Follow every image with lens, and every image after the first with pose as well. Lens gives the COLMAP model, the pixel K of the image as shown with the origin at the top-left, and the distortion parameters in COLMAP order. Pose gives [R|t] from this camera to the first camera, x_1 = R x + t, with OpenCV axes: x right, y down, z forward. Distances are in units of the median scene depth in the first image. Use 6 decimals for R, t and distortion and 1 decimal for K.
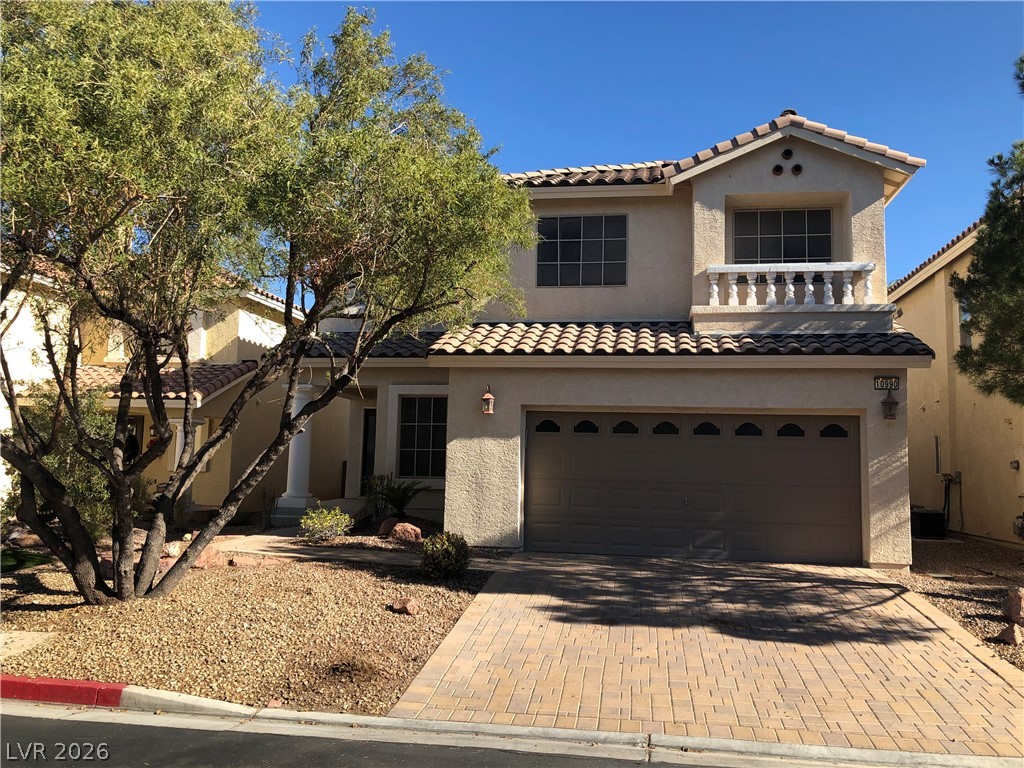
lens RADIAL K [[839.5, 0, 513.8], [0, 839.5, 375.8], [0, 0, 1]] dist [0.014505, 0.005055]
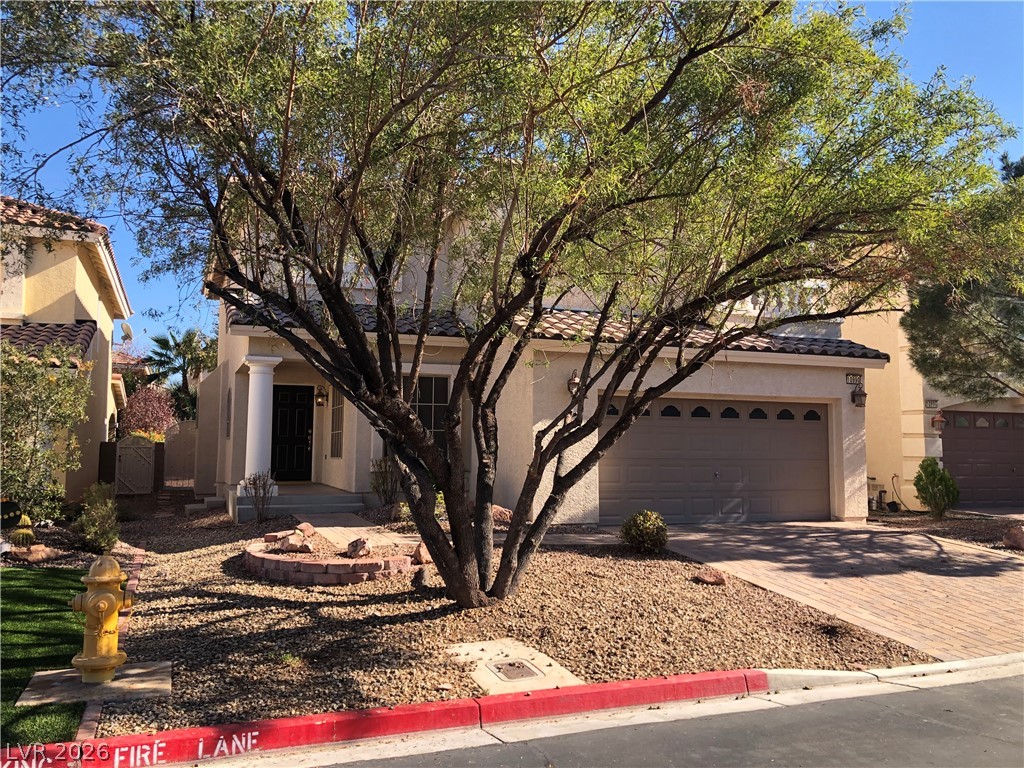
lens RADIAL K [[839.5, 0, 513.8], [0, 839.5, 375.8], [0, 0, 1]] dist [0.014505, 0.005055]
pose [[0.861147, 0.028093, 0.507579, -0.658034], [-0.045495, 0.998724, 0.021910, -0.001108], [-0.506316, -0.041960, 0.861327, 0.145246]]
